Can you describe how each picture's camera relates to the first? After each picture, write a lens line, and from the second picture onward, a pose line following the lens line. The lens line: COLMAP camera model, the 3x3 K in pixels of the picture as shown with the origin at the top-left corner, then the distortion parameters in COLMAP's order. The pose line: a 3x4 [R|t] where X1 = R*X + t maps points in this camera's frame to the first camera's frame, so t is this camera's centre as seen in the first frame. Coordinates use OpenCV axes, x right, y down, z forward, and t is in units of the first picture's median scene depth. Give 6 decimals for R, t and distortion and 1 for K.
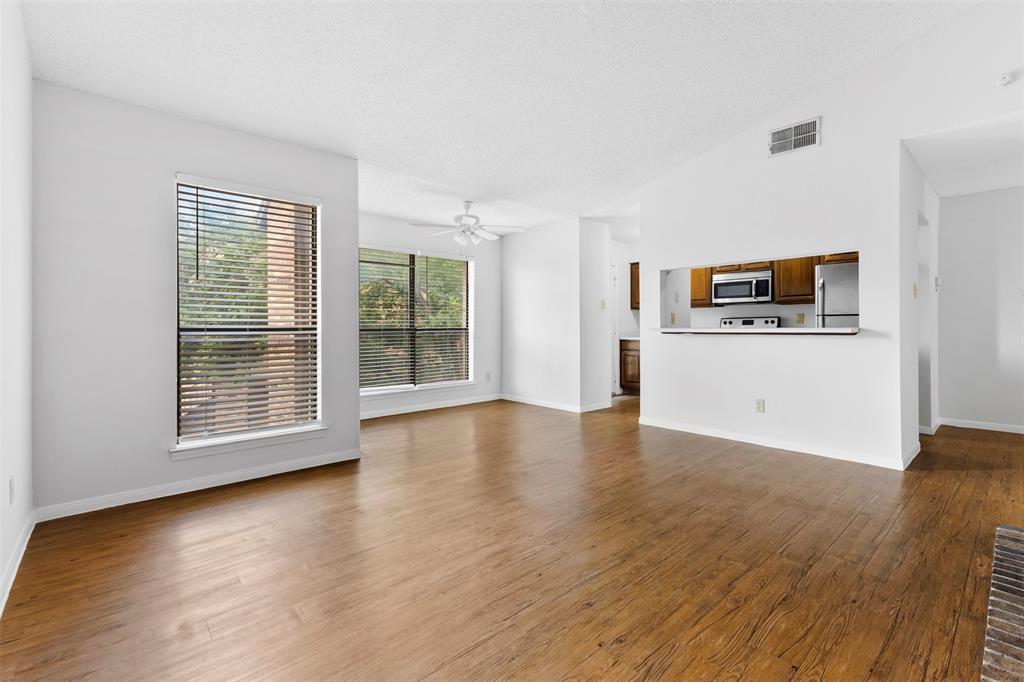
lens RADIAL K [[451.3, 0, 510.7], [0, 451.3, 326.6], [0, 0, 1]] dist [0.001303, 0.000203]
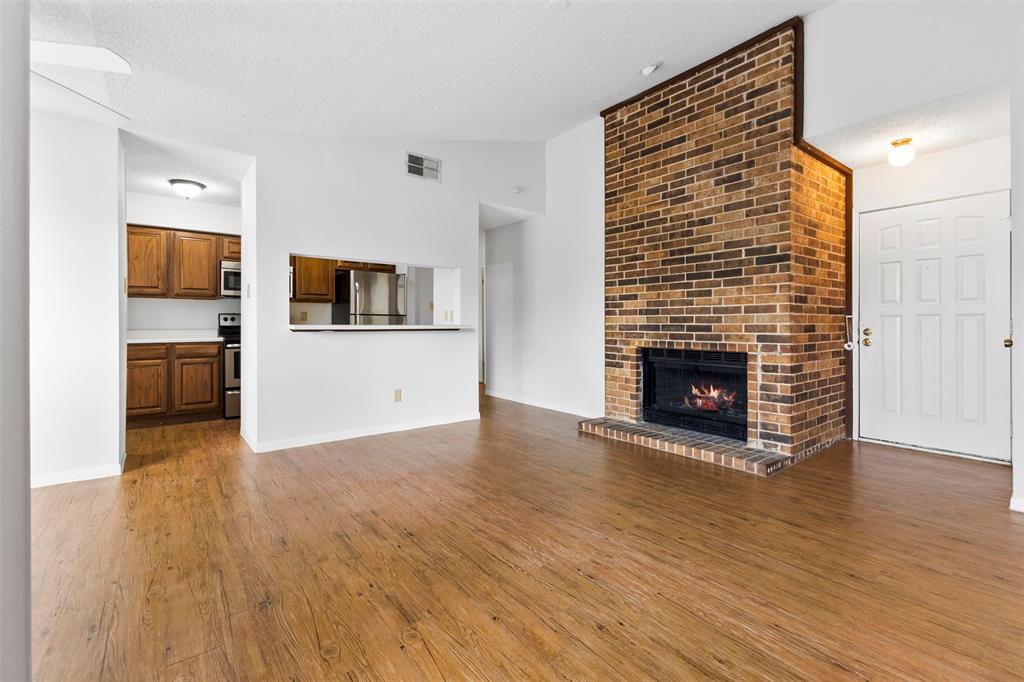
lens RADIAL K [[451.3, 0, 510.7], [0, 451.3, 326.6], [0, 0, 1]] dist [0.001303, 0.000203]
pose [[0.062460, 0.000755, 0.998047, -0.918366], [-0.003035, 0.999995, -0.000567, 0.011581], [-0.998043, -0.002994, 0.062462, 1.130591]]
